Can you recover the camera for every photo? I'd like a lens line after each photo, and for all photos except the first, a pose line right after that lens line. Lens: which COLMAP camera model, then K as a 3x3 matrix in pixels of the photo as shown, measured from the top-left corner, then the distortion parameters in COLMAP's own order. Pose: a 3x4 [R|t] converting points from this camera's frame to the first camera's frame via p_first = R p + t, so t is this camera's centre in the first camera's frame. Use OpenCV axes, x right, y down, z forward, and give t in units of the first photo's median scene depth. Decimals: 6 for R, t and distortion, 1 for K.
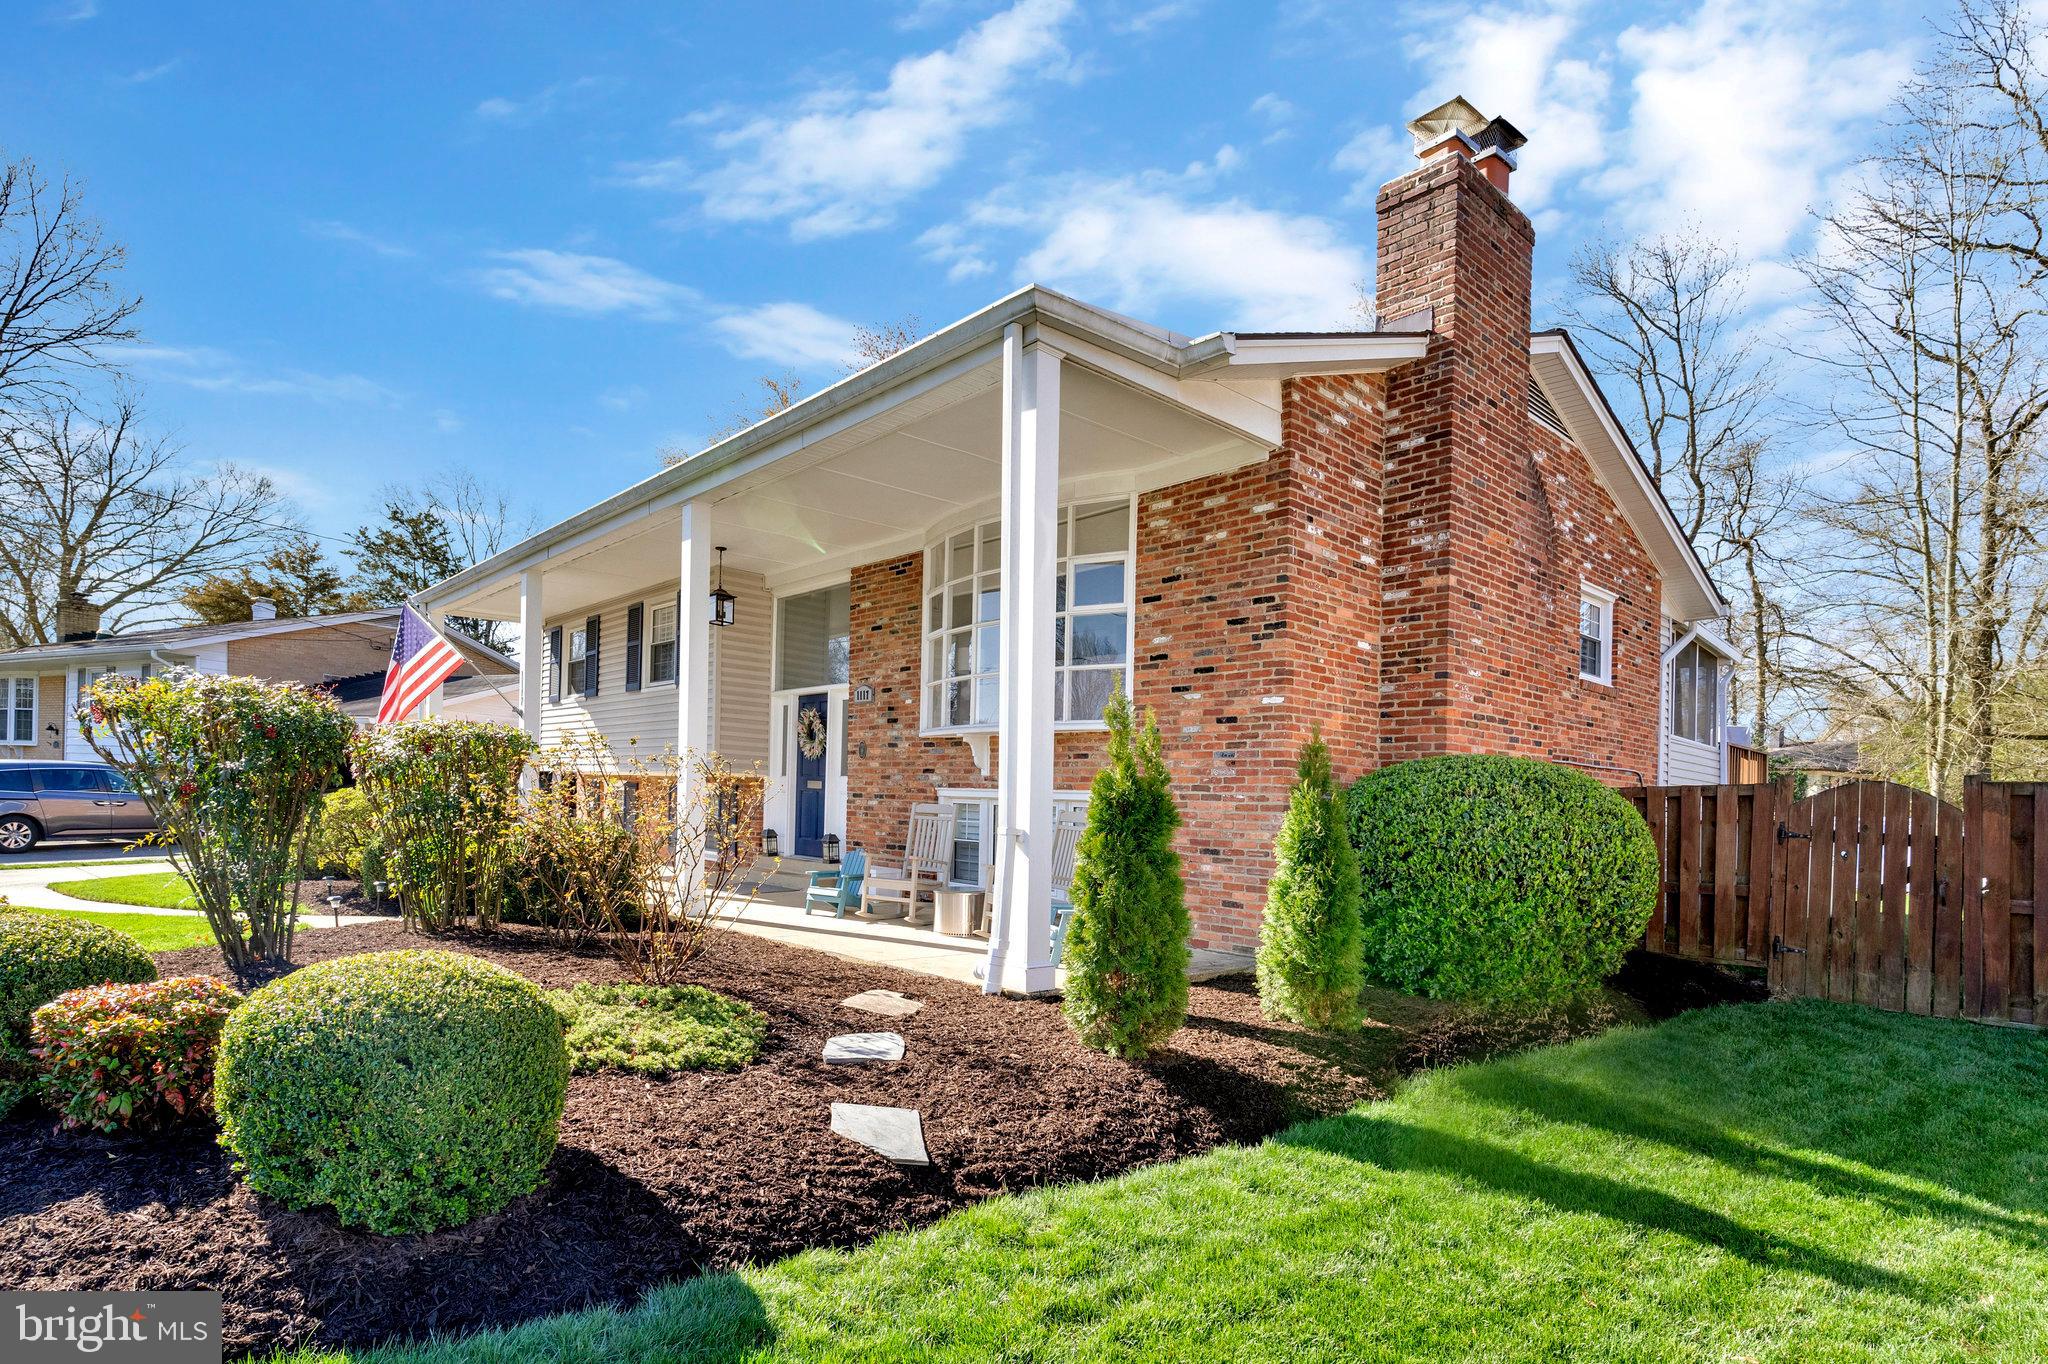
lens RADIAL K [[1004.1, 0, 973.0], [0, 1004.1, 731.8], [0, 0, 1]] dist [0.022566, 0.000102]
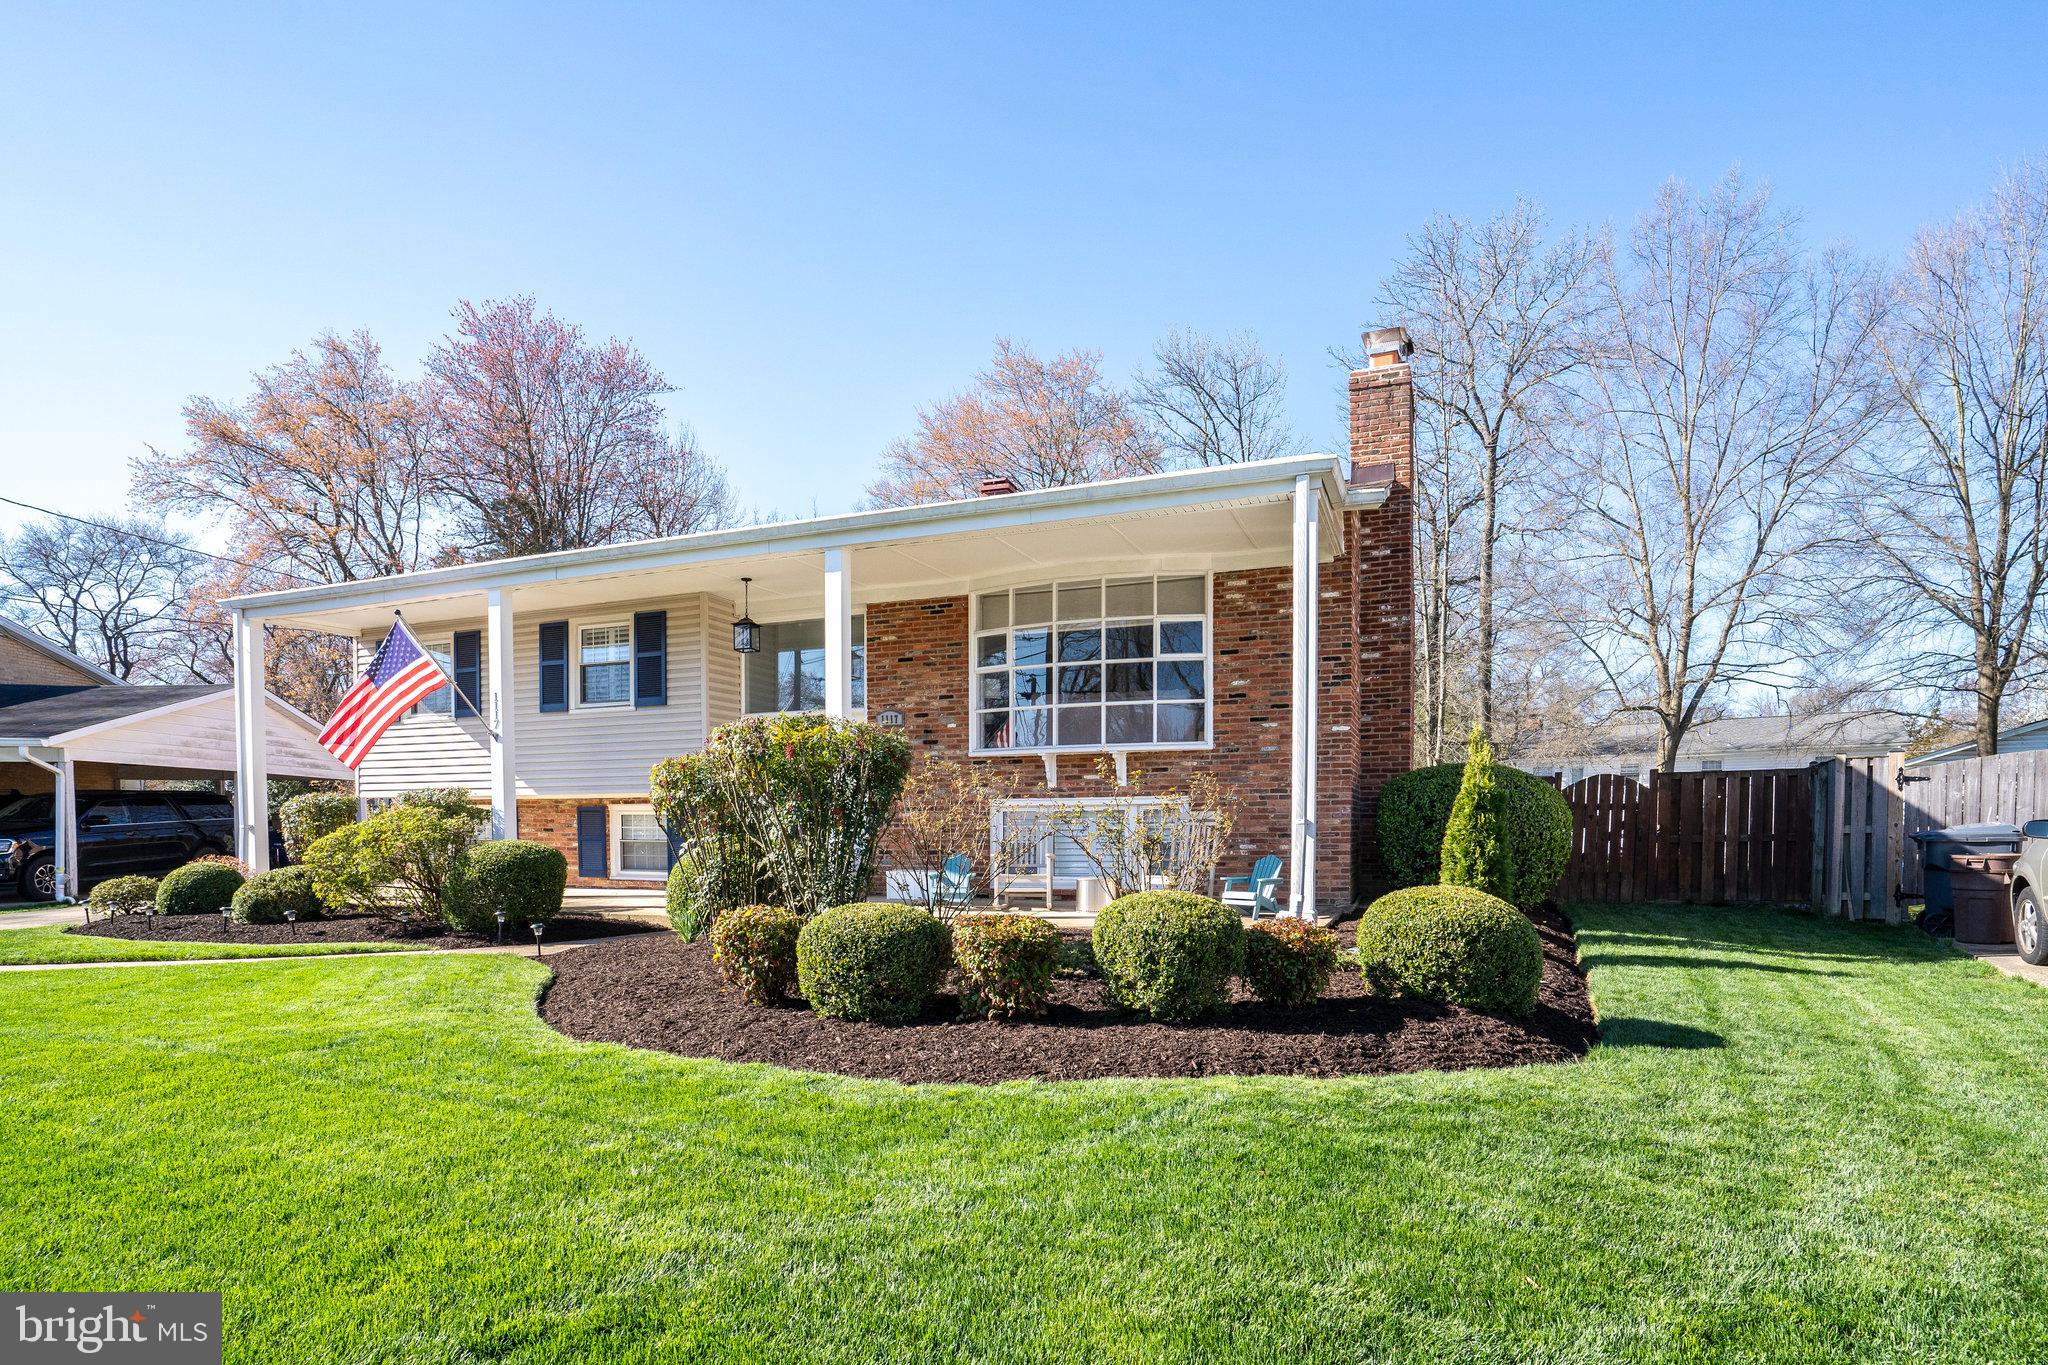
lens RADIAL K [[1111.2, 0, 837.1], [0, 1111.2, 773.9], [0, 0, 1]] dist [-0.028673, 0.001555]
pose [[0.910875, -0.022243, 0.412083, -0.948241], [0.010142, 0.999451, 0.031529, -0.021379], [-0.412558, -0.024540, 0.910601, -0.145268]]
